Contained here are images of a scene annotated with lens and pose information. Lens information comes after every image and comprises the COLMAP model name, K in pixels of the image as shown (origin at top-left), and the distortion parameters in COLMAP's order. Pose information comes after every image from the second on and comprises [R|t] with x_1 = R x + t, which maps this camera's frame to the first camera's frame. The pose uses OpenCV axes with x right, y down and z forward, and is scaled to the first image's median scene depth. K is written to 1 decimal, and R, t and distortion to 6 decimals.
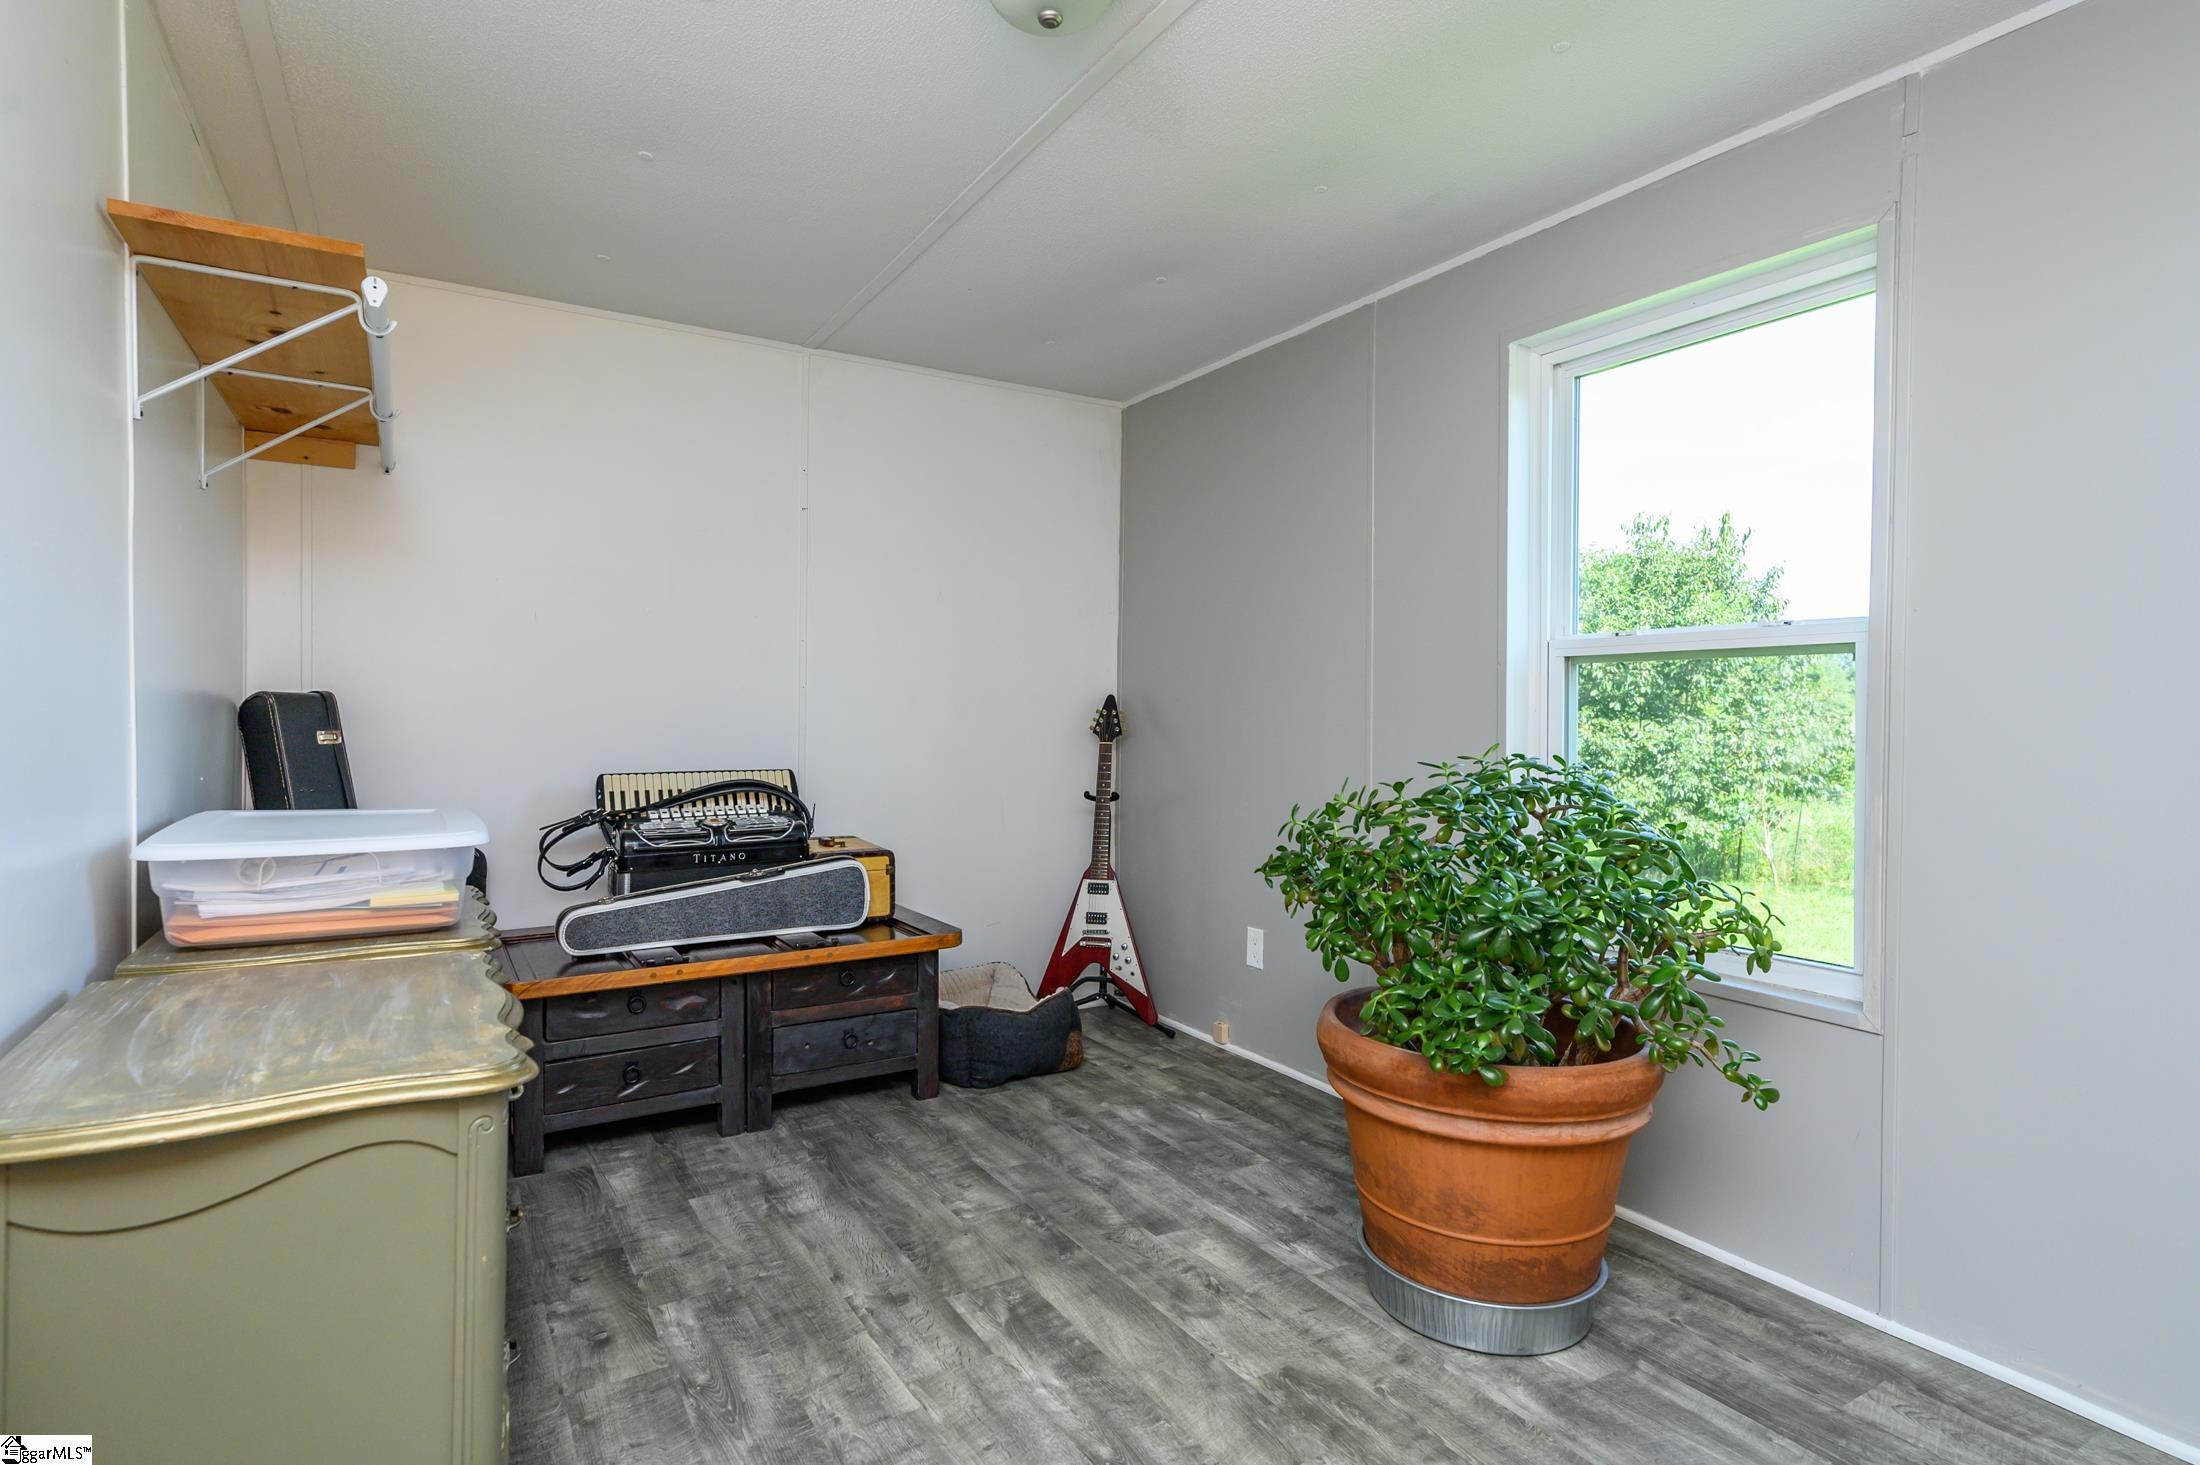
lens RADIAL K [[1131.2, 0, 1100.0], [0, 1131.2, 732.5], [0, 0, 1]] dist [0.001248, 0.000122]
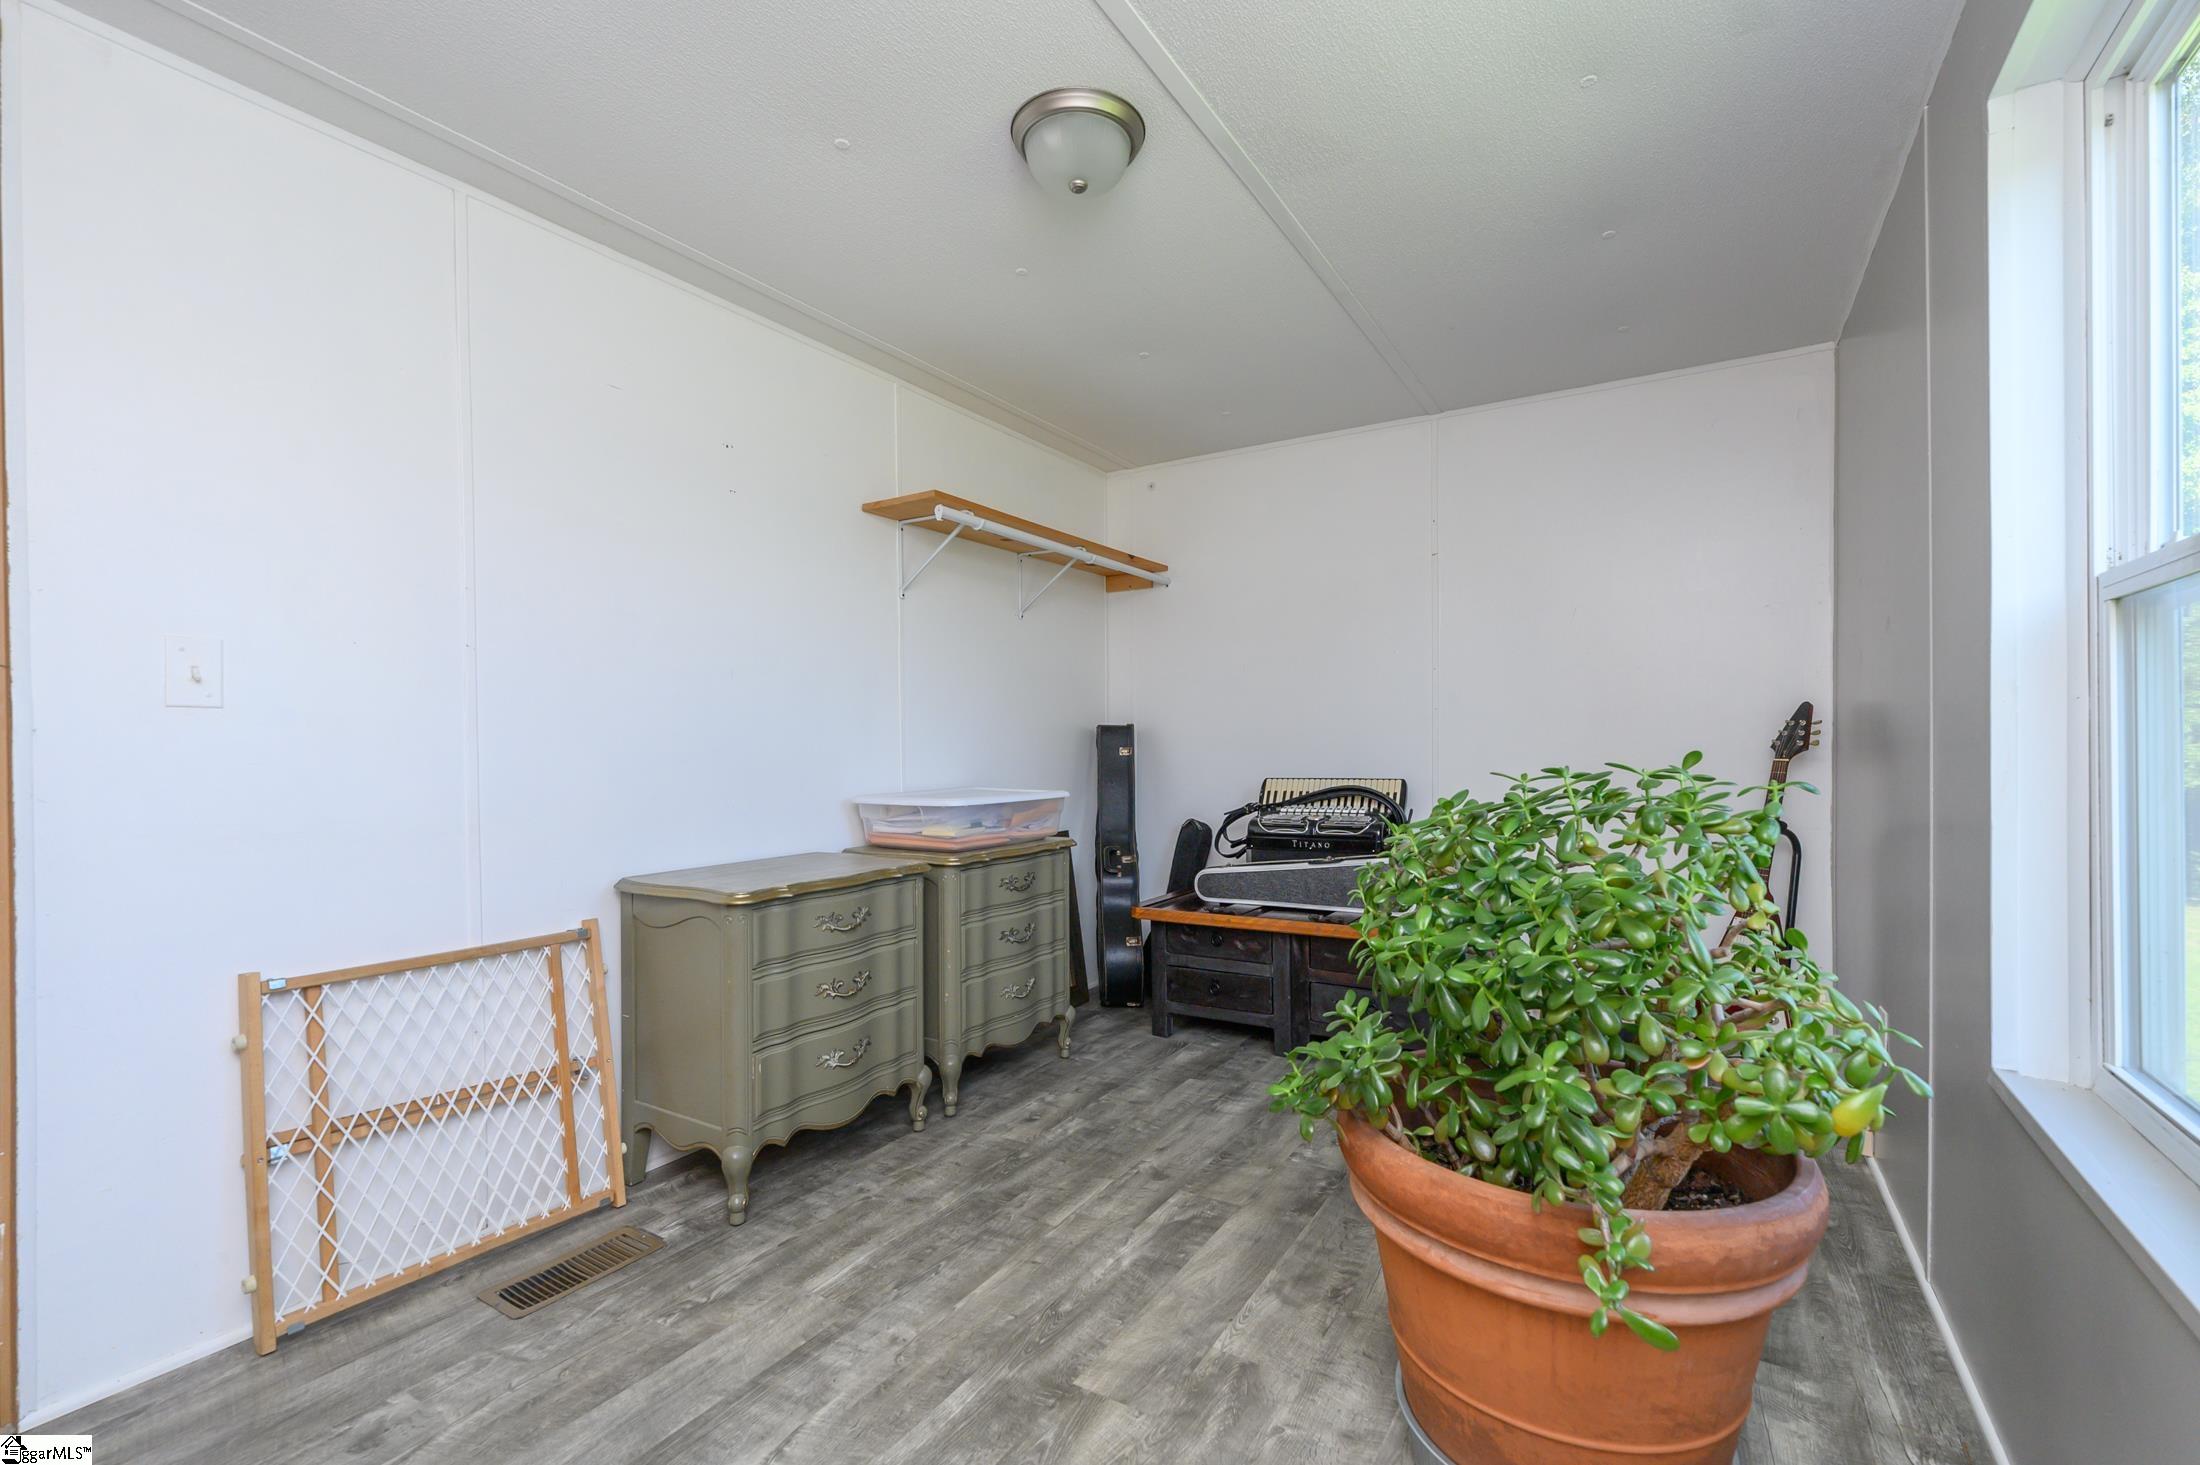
lens RADIAL K [[954.6, 0, 1100.0], [0, 954.6, 732.5], [0, 0, 1]] dist [-0.001257, -0.000067]
pose [[0.453583, -0.017810, -0.891036, 0.615028], [-0.001480, 0.999784, -0.020737, 0.006049], [0.891213, 0.010724, 0.453459, 0.334465]]
